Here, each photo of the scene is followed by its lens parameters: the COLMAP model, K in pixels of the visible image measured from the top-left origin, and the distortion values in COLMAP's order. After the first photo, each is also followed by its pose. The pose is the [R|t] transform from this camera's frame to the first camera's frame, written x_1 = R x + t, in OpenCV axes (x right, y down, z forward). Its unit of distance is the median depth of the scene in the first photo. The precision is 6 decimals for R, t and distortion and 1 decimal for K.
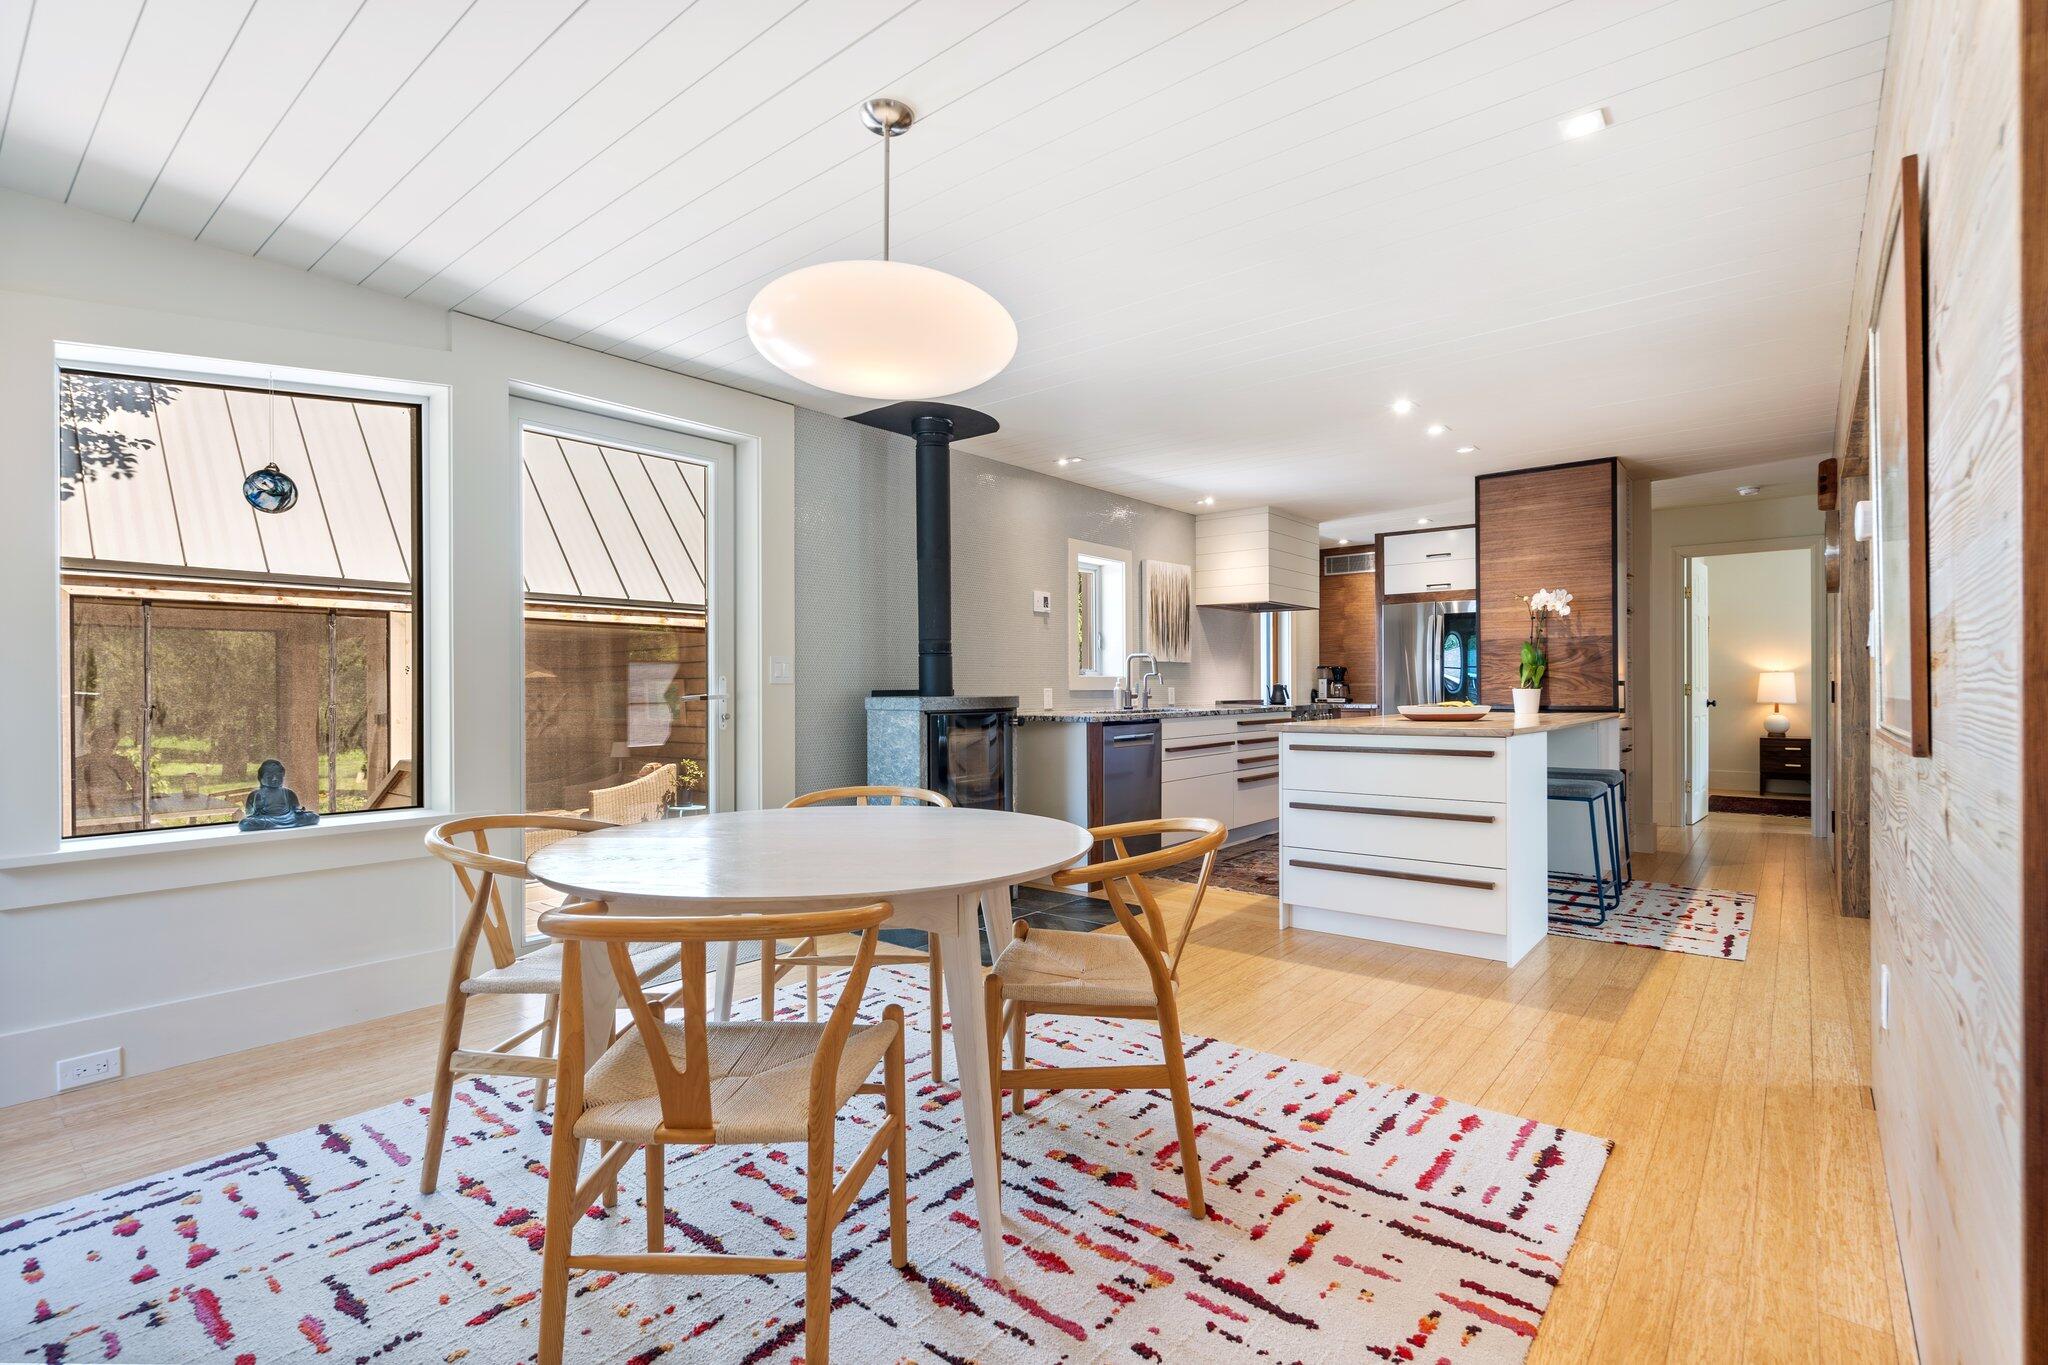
lens RADIAL K [[944.9, 0, 1045.0], [0, 944.9, 691.3], [0, 0, 1]] dist [-0.003803, 0.001467]
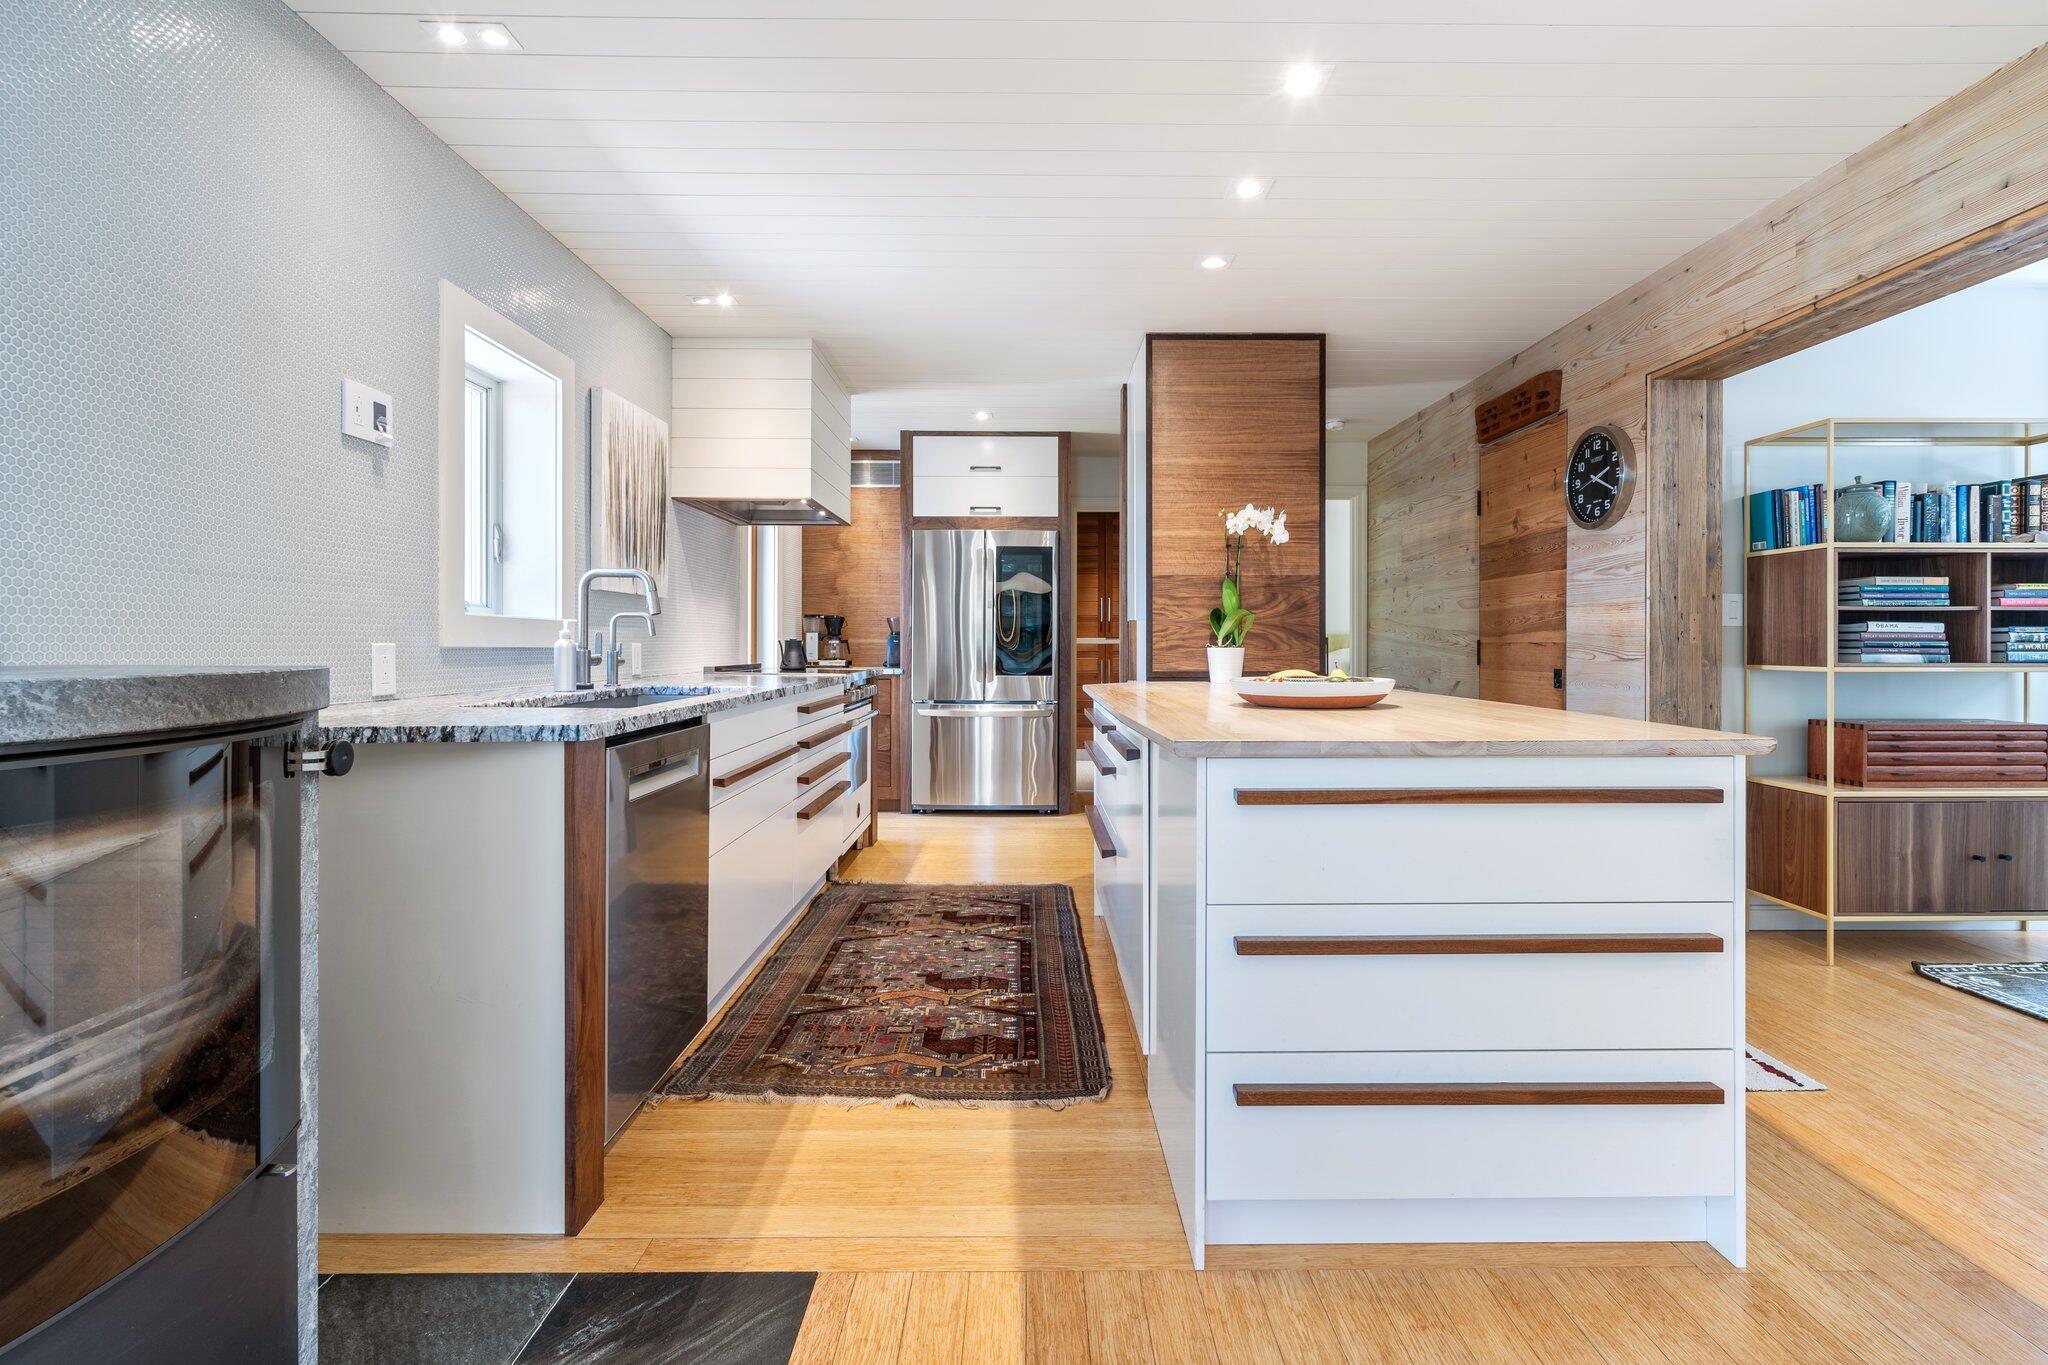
lens RADIAL K [[944.9, 0, 1039.9], [0, 944.9, 644.3], [0, 0, 1]] dist [-0.003803, 0.001467]
pose [[0.775853, 0.006040, 0.630885, -0.032650], [-0.002889, 0.999978, -0.006021, -0.000346], [-0.630907, 0.002849, 0.775853, 0.545863]]
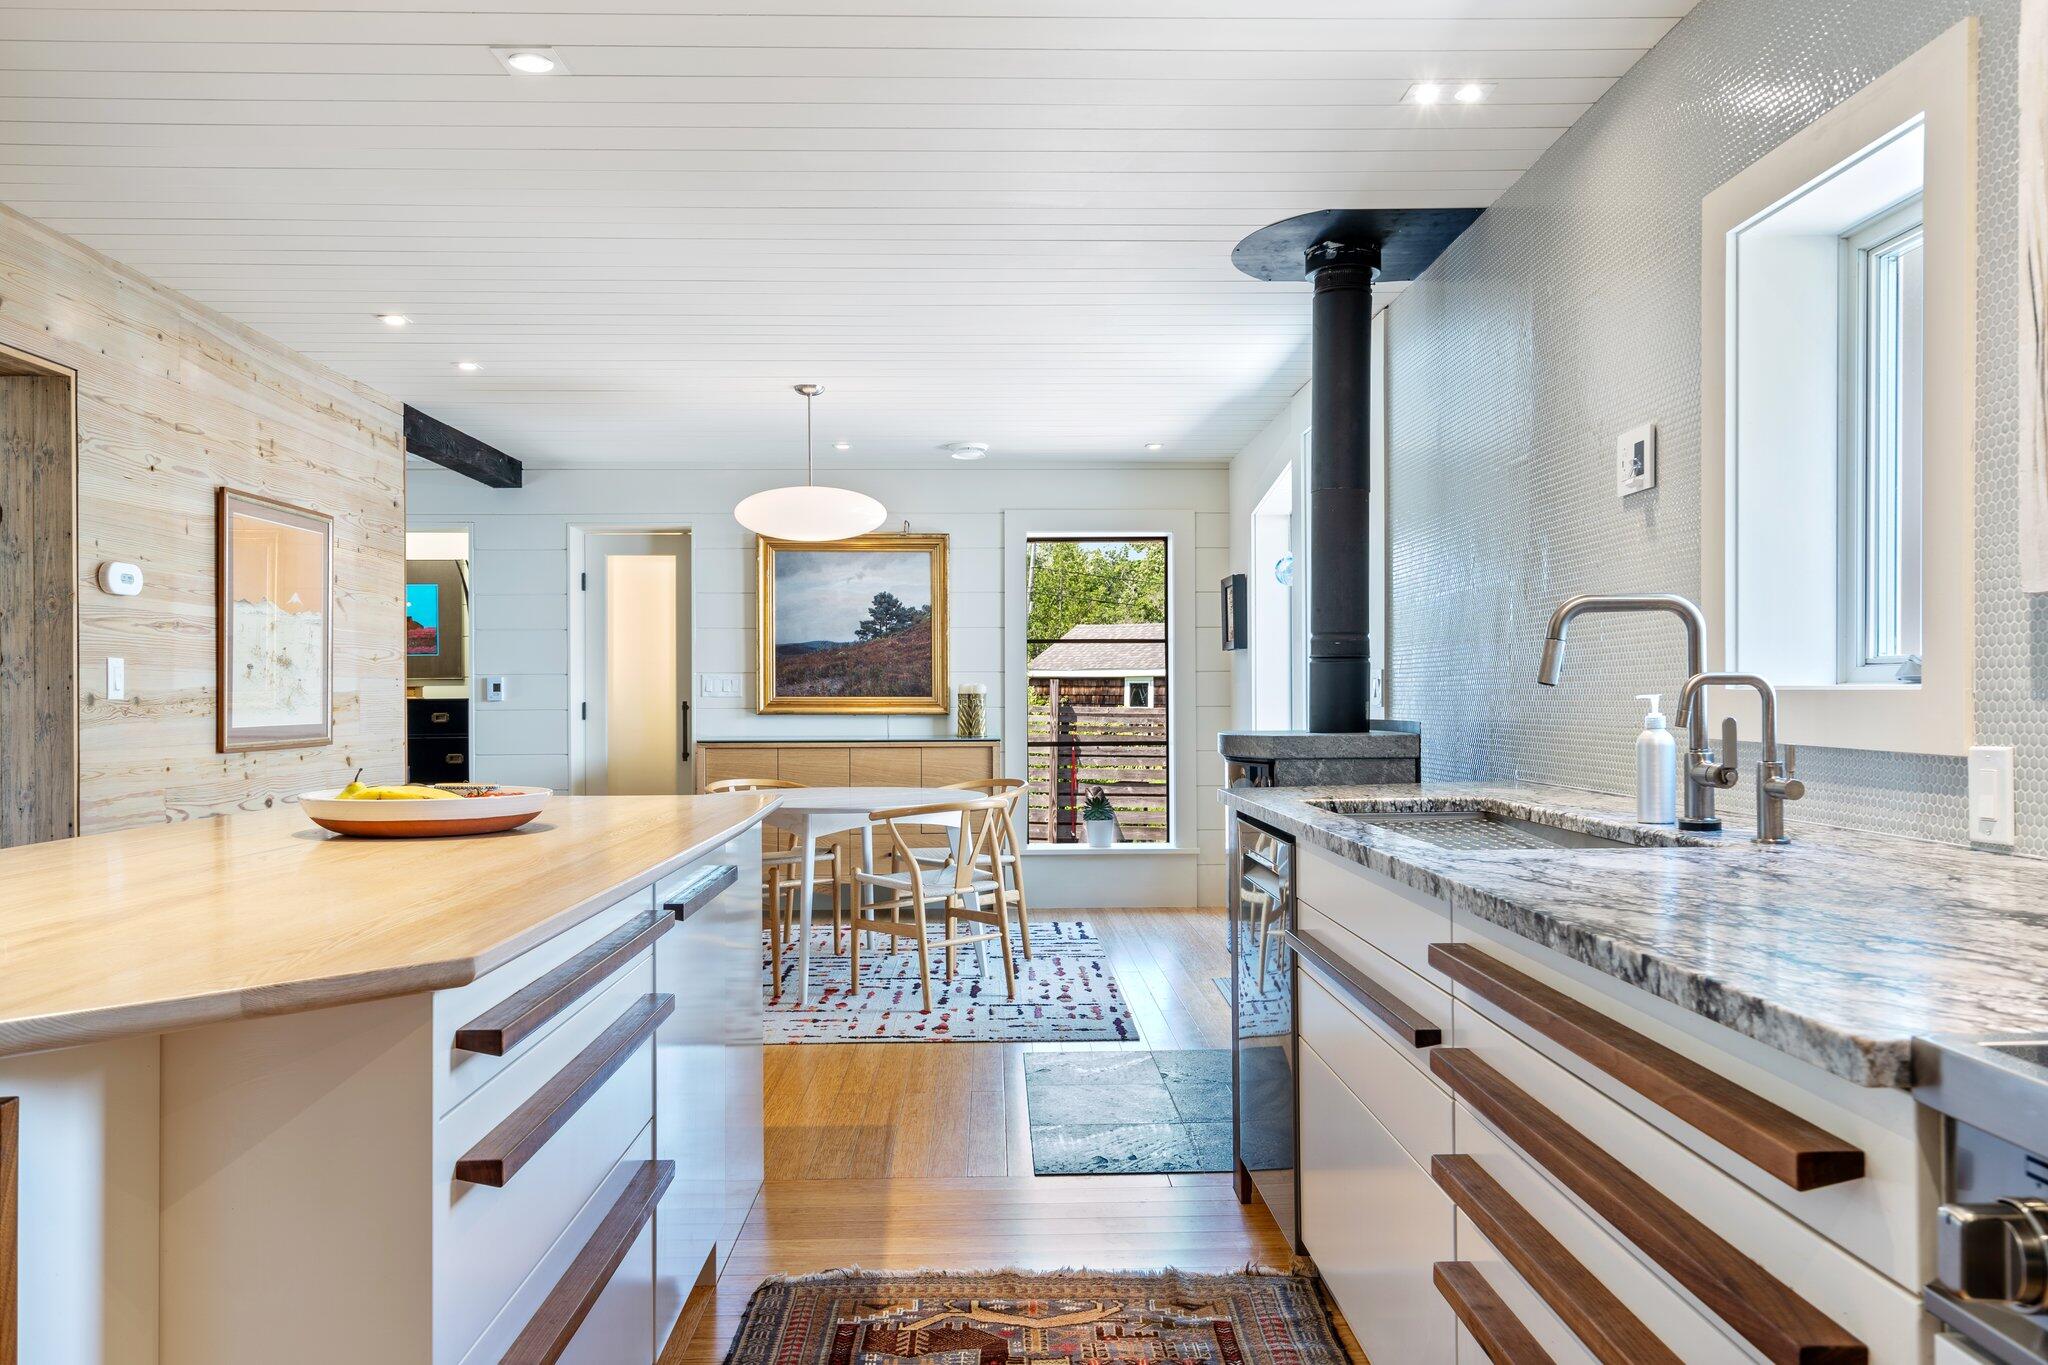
lens RADIAL K [[1469.8, 0, 1017.4], [0, 1469.8, 693.4], [0, 0, 1]] dist [0.019619, -0.002916]
pose [[-0.772048, 0.006552, -0.635531, 0.482169], [0.005408, 0.999978, 0.003740, -0.018612], [0.635541, -0.000549, -0.772067, 1.266119]]
